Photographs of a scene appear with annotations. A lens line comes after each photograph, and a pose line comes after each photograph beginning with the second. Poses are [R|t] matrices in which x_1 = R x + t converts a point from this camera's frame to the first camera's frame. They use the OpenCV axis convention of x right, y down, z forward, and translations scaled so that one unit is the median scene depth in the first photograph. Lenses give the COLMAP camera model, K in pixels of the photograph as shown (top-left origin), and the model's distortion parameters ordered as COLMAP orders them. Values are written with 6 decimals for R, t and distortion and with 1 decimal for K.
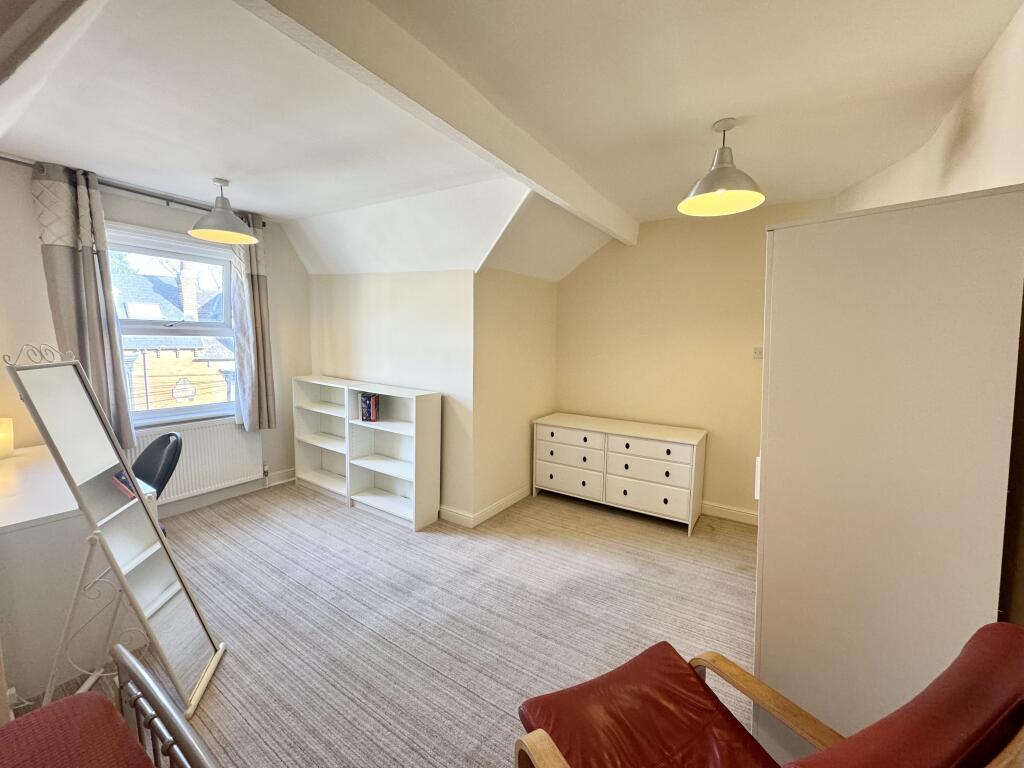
lens RADIAL K [[406.5, 0, 512.6], [0, 406.5, 384.9], [0, 0, 1]] dist [-0.000549, -0.000791]
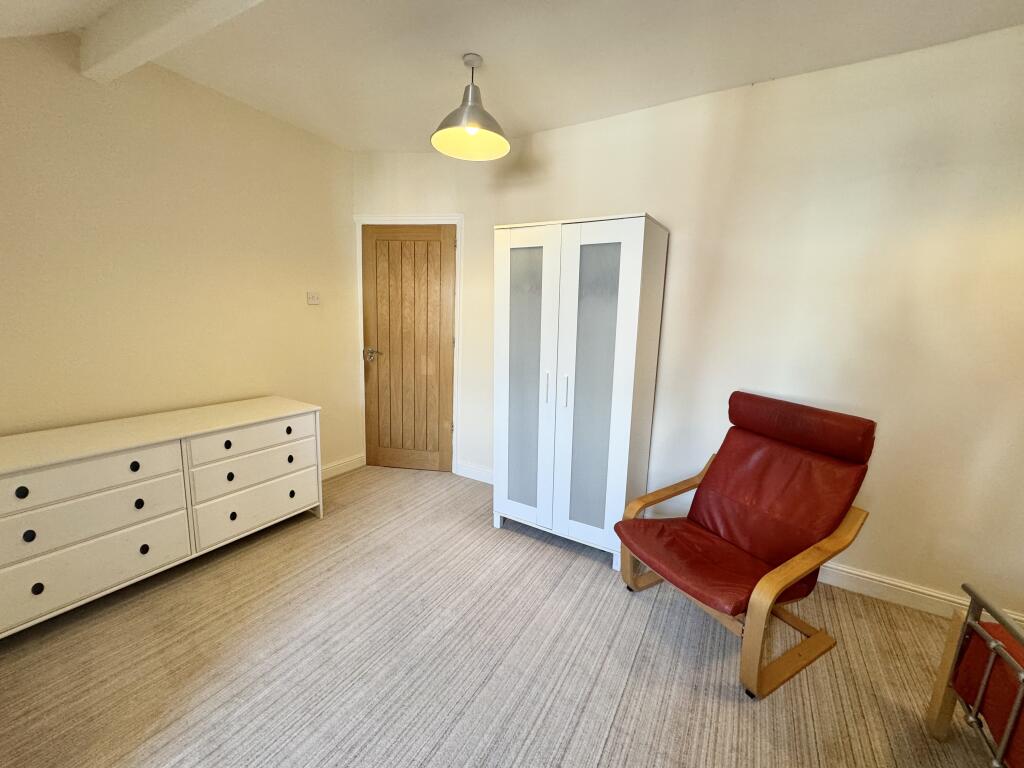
lens RADIAL K [[406.5, 0, 512.6], [0, 406.5, 384.9], [0, 0, 1]] dist [-0.000549, -0.000791]
pose [[-0.033277, -0.164603, 0.985798, -0.351928], [0.116741, 0.978953, 0.167401, 0.002246], [-0.992605, 0.120654, -0.013360, 0.551709]]
